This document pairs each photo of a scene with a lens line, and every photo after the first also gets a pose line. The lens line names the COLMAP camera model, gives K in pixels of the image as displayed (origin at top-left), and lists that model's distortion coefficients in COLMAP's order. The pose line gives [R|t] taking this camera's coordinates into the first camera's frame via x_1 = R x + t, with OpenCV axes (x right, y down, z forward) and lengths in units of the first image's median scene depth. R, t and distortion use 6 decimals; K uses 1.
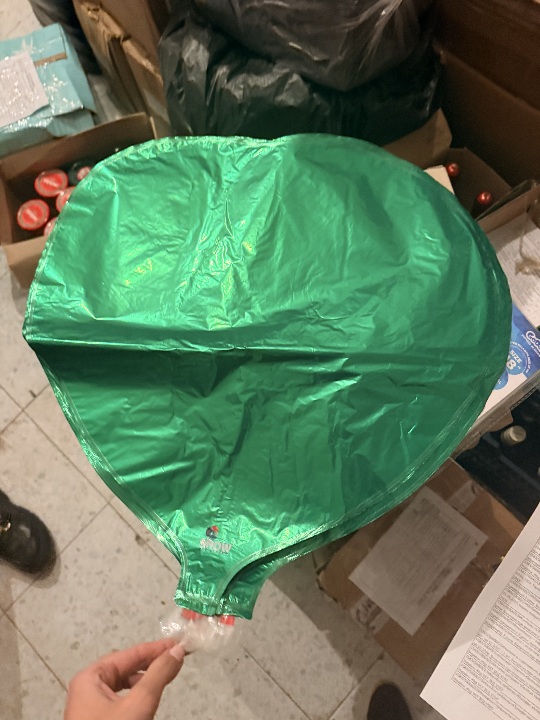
lens RADIAL K [[512.2, 0, 273.5], [0, 512.2, 363.4], [0, 0, 1]] dist [-0.029343, -0.000955]
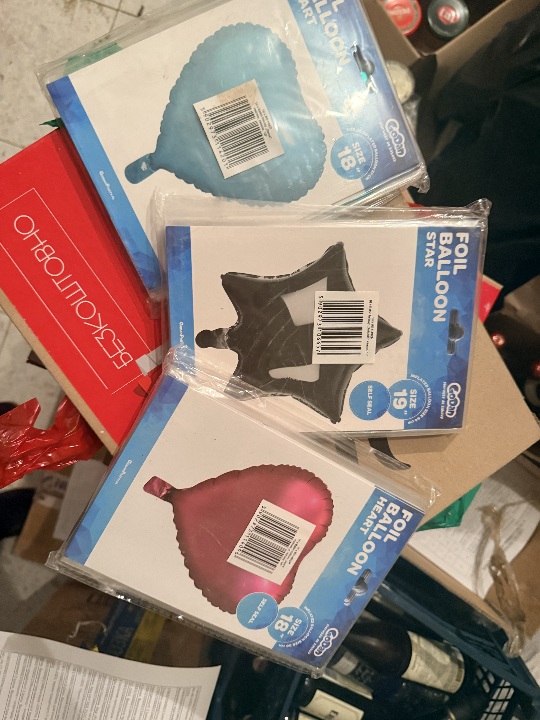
lens RADIAL K [[512.2, 0, 273.5], [0, 512.2, 363.4], [0, 0, 1]] dist [-0.029343, -0.000955]
pose [[0.397599, 0.907296, 0.136855, 0.011691], [-0.904539, 0.362536, 0.224449, -0.145890], [0.154026, -0.213031, 0.964828, 0.191781]]
